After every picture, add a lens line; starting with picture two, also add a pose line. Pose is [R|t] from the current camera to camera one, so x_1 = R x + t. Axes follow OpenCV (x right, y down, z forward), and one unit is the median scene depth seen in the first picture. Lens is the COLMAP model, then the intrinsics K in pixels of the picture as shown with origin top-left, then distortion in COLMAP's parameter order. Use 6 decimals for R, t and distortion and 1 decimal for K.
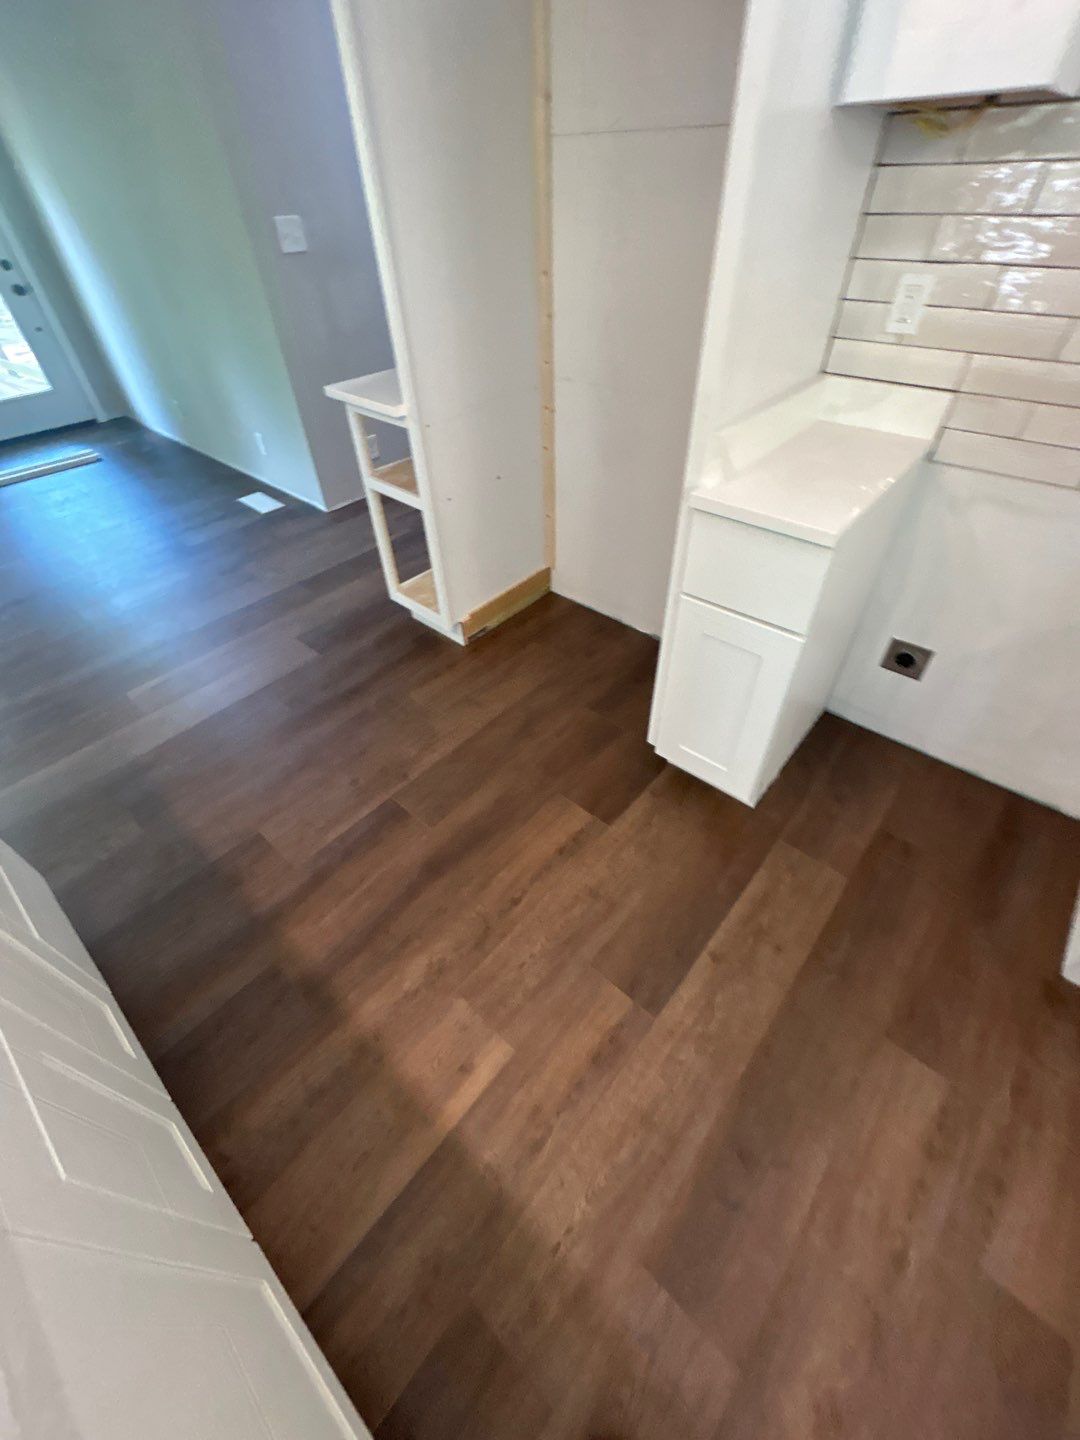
lens RADIAL K [[582.2, 0, 541.5], [0, 582.2, 716.4], [0, 0, 1]] dist [-0.000034, 0.000550]
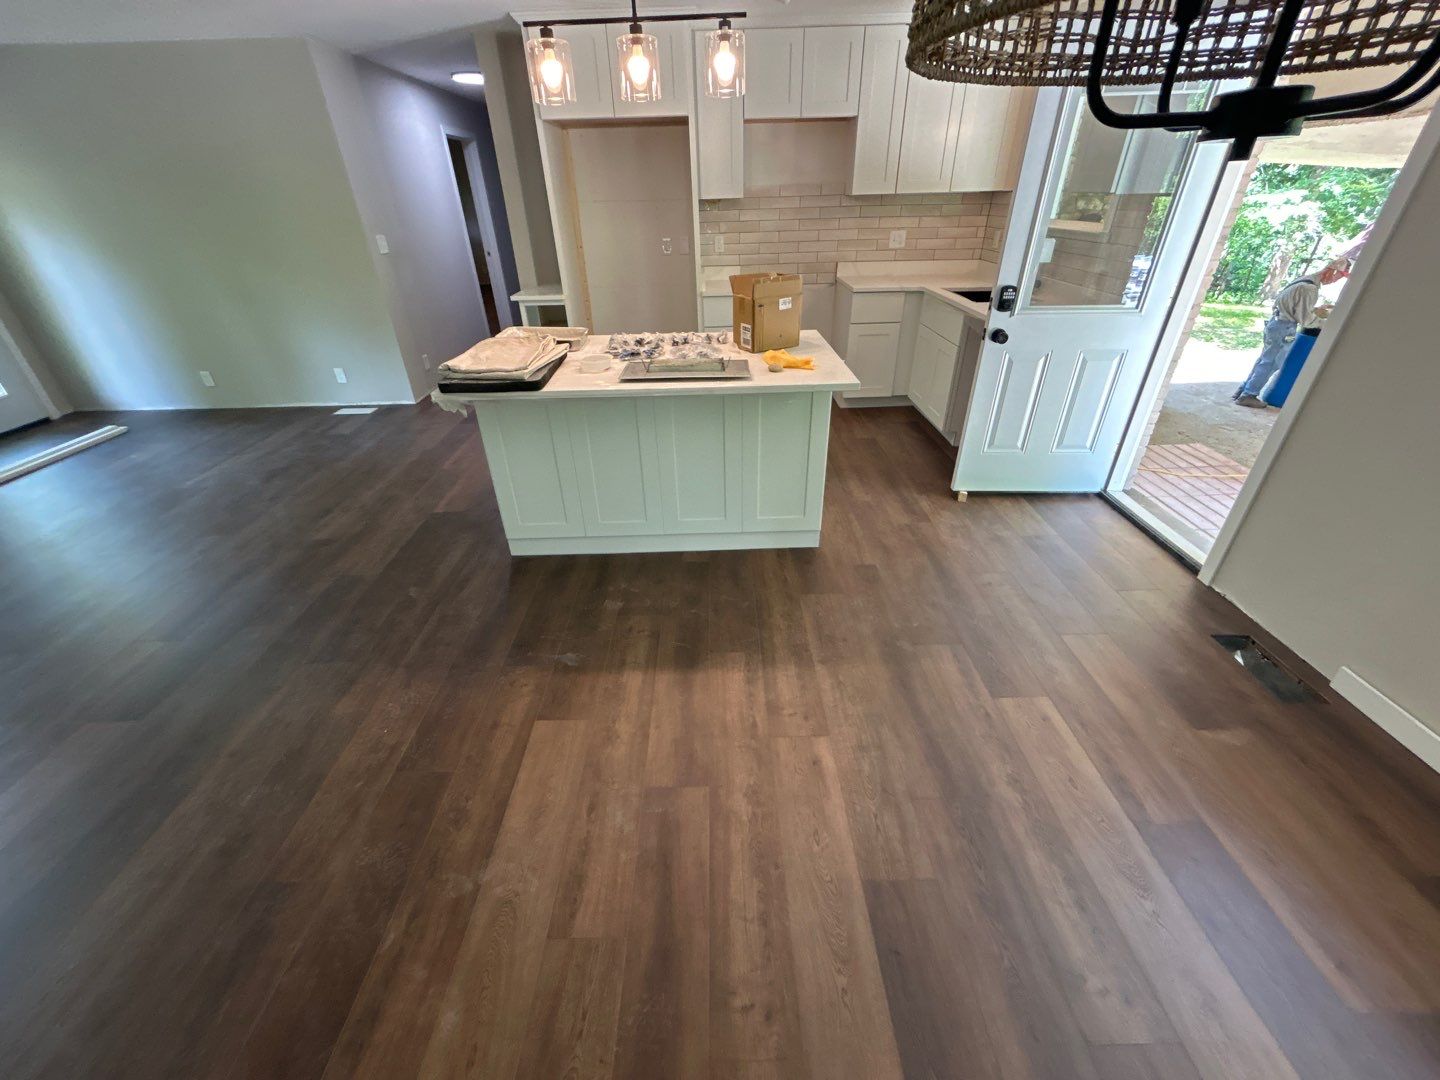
lens RADIAL K [[582.2, 0, 717.2], [0, 582.2, 538.8], [0, 0, 1]] dist [-0.000034, 0.000550]
pose [[0.746230, -0.333687, 0.576016, -0.841600], [0.459276, 0.884442, -0.082635, 0.480151], [-0.481878, 0.326215, 0.813251, -0.529785]]
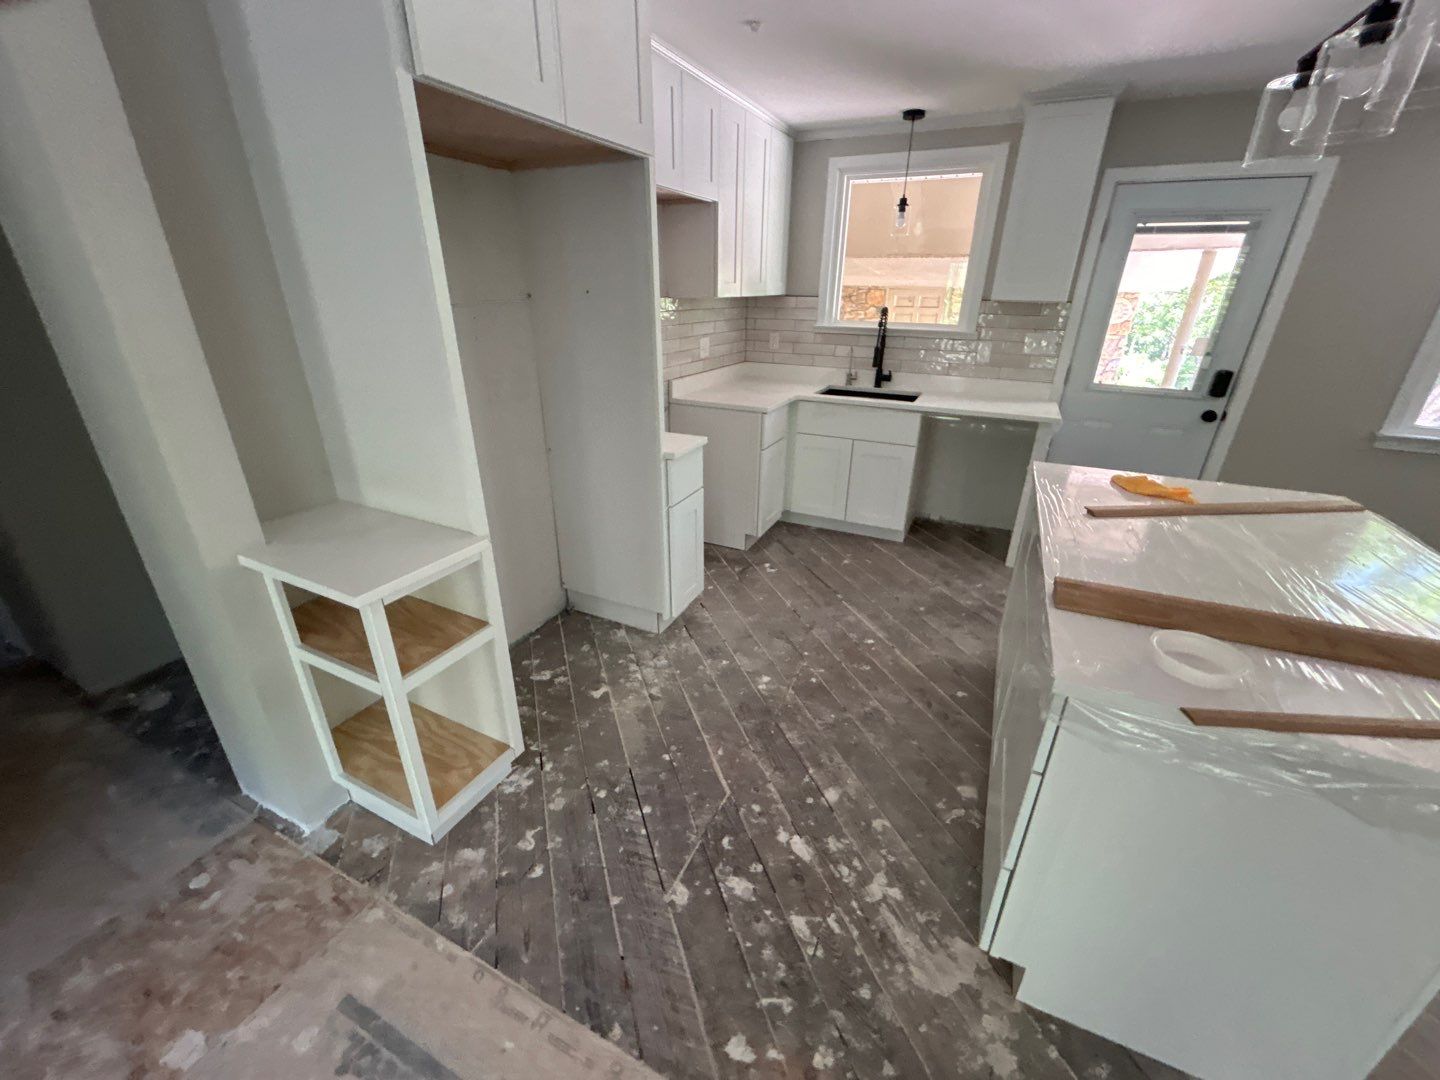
lens RADIAL K [[582.2, 0, 717.2], [0, 582.2, 538.8], [0, 0, 1]] dist [-0.000034, 0.000550]
pose [[-0.259248, -0.364855, 0.894243, -0.662541], [0.662557, 0.606490, 0.439531, -0.386423], [-0.702715, 0.706435, 0.084506, 0.370123]]
